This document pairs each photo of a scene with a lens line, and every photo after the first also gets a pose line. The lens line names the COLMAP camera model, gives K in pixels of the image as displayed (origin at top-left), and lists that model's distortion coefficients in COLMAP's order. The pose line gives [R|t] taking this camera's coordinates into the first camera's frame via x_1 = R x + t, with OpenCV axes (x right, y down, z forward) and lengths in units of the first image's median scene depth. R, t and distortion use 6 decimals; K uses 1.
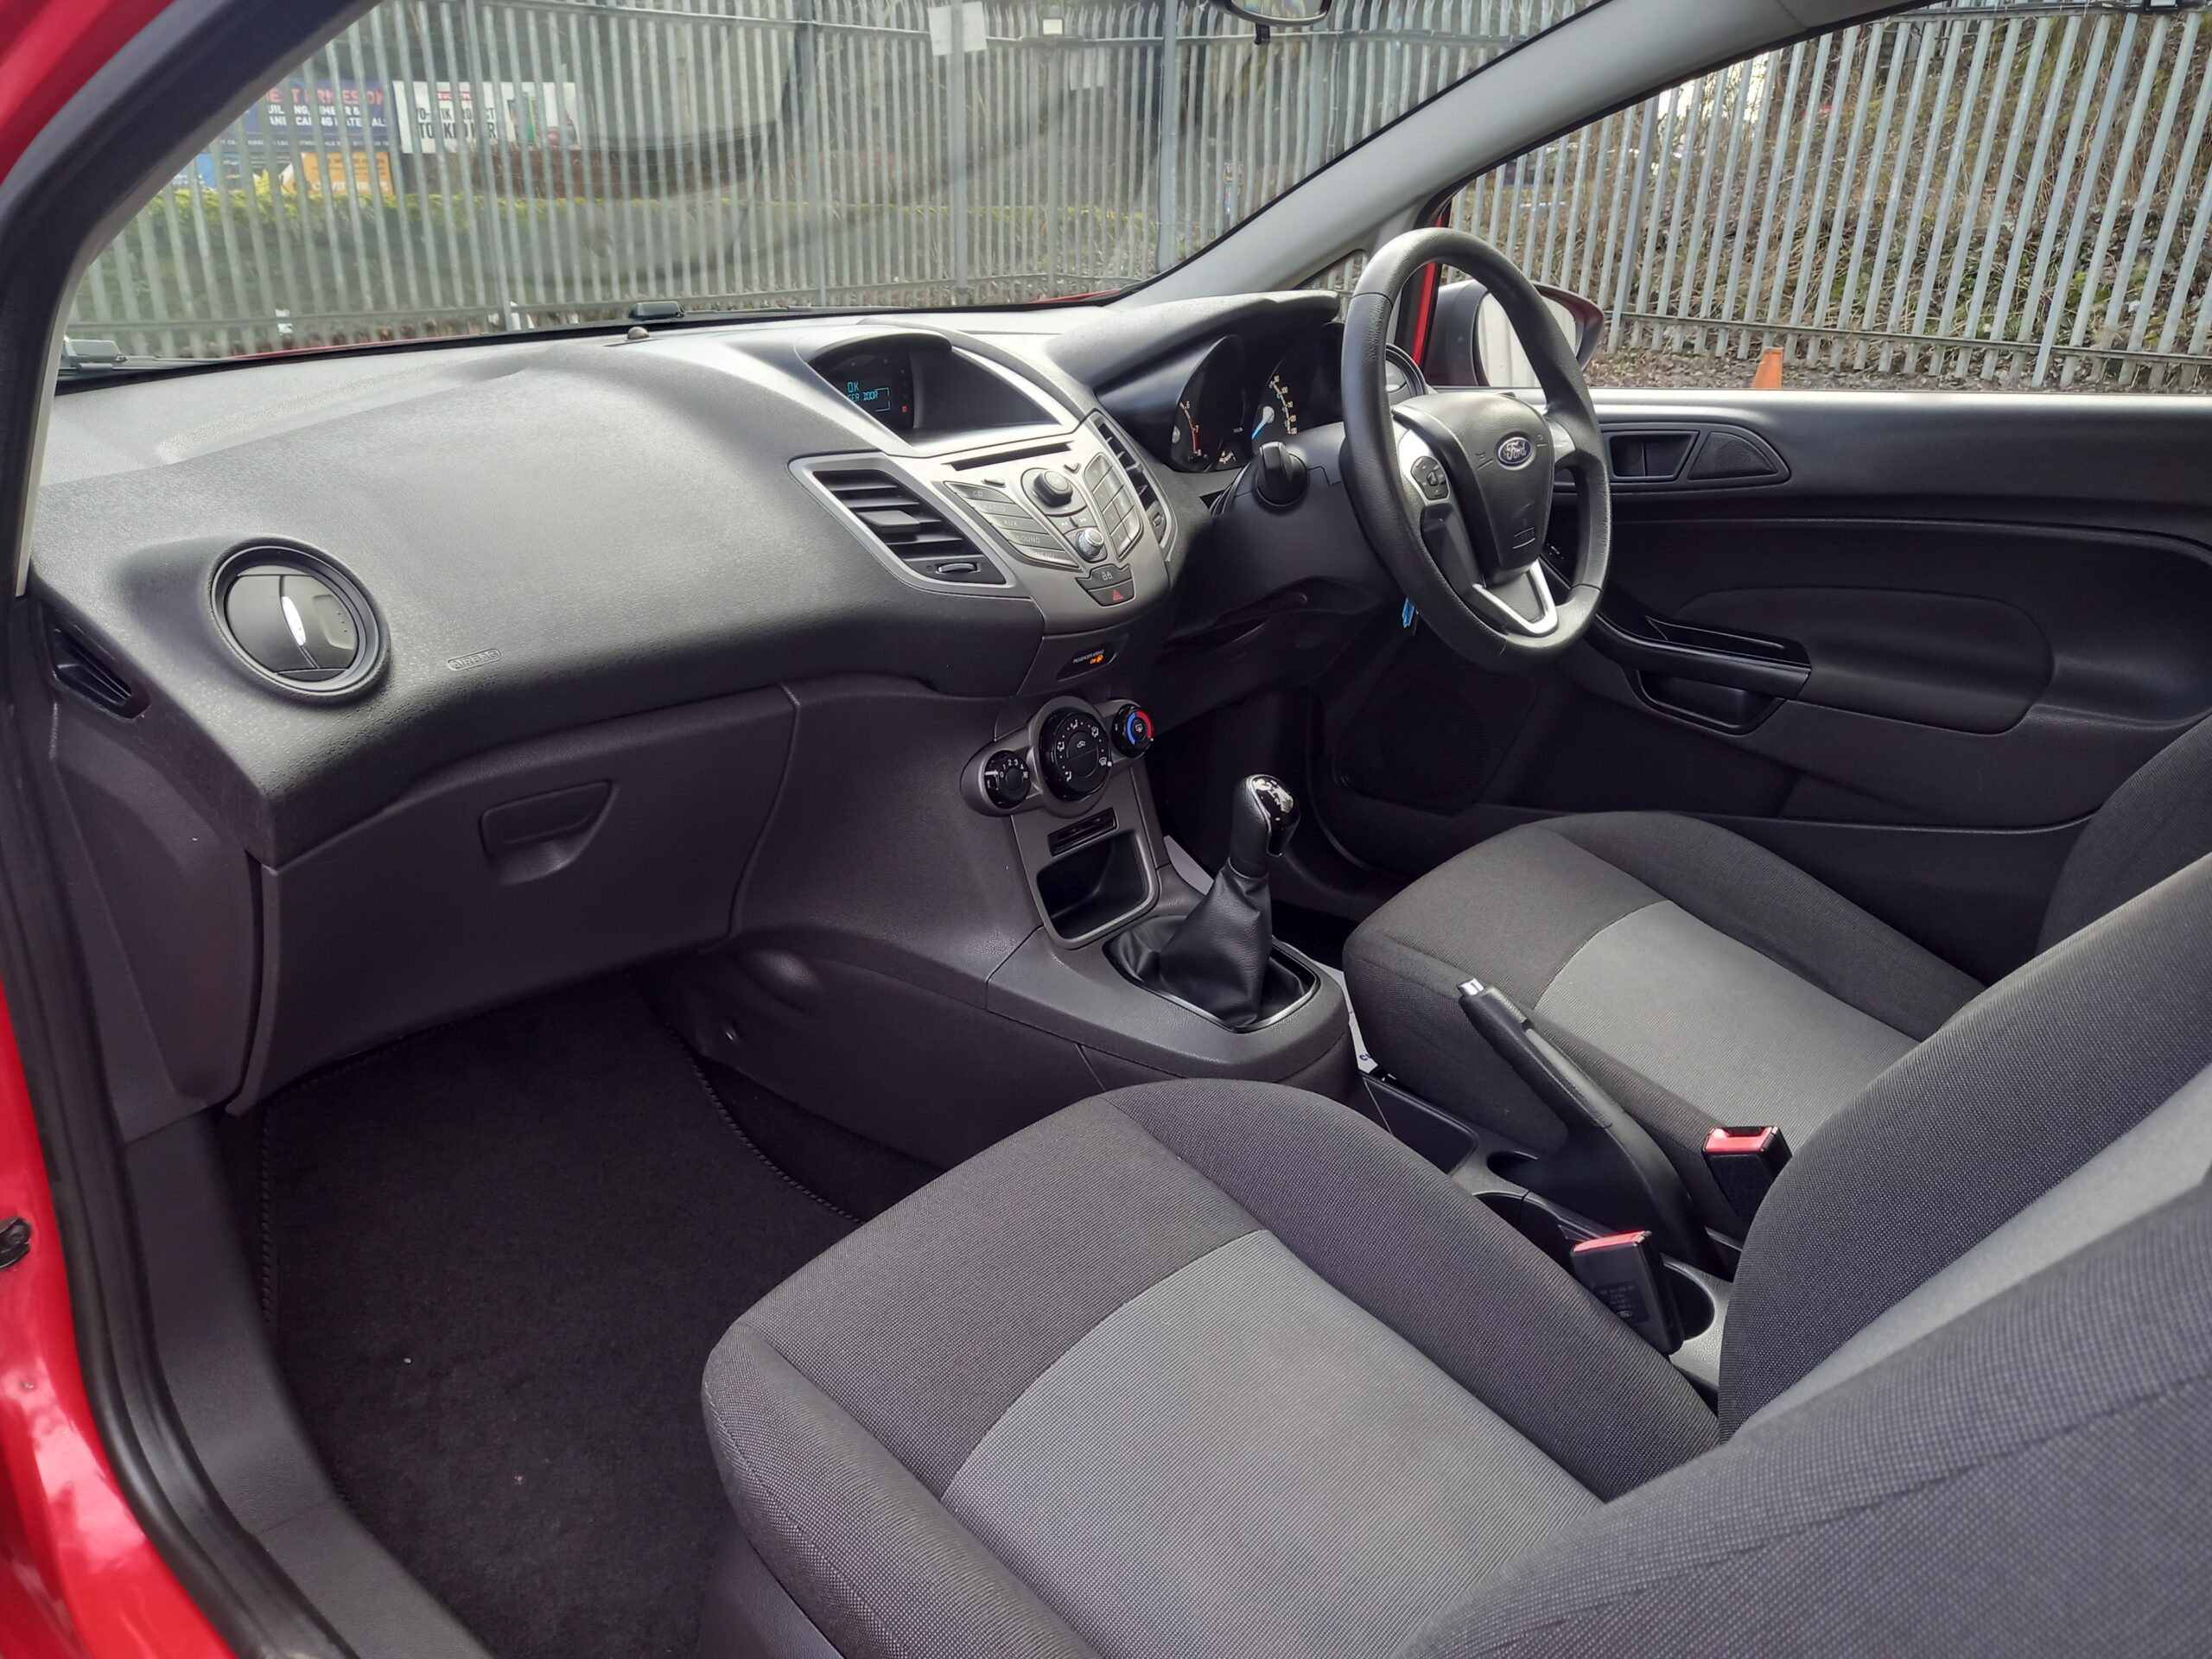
lens RADIAL K [[1604.9, 0, 1115.0], [0, 1604.9, 864.0], [0, 0, 1]] dist [0.074723, -0.069315]
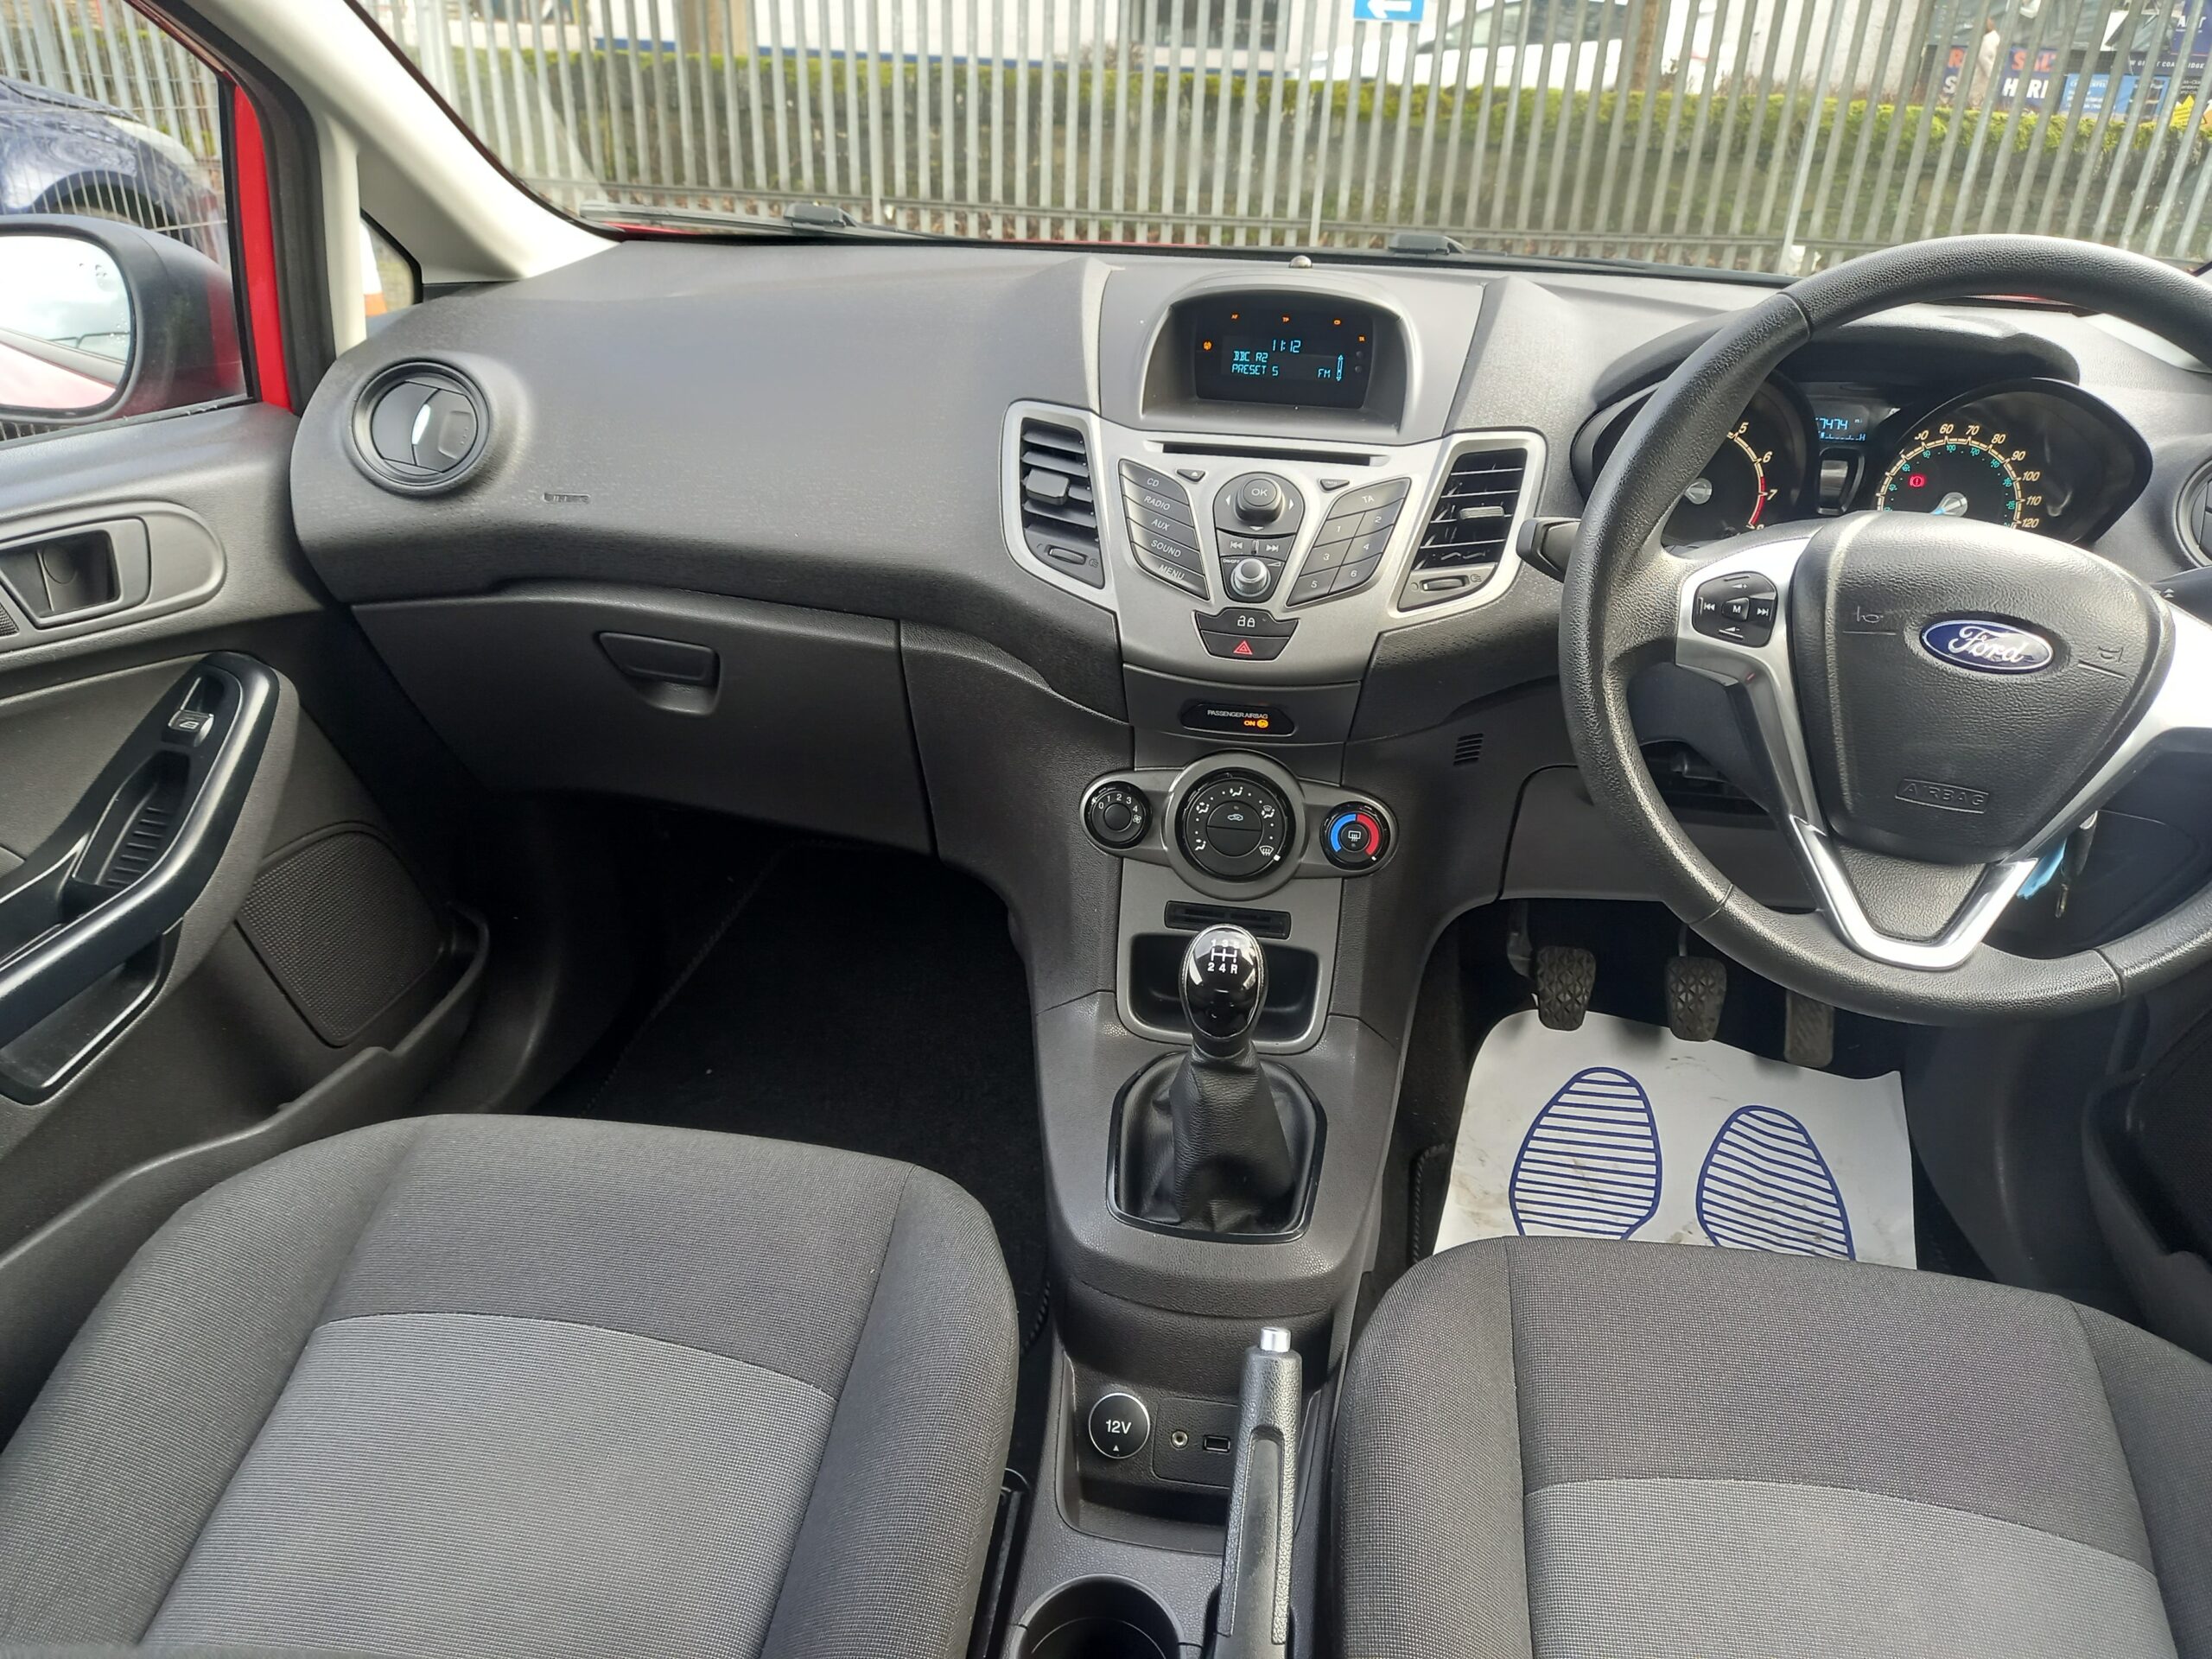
lens RADIAL K [[1631.0, 0, 1109.5], [0, 1631.0, 853.4], [0, 0, 1]] dist [0.065866, -0.072244]
pose [[0.522606, 0.393739, -0.756209, 0.597696], [-0.367338, 0.904409, 0.217040, -0.222512], [0.769380, 0.164358, 0.617285, 0.470519]]
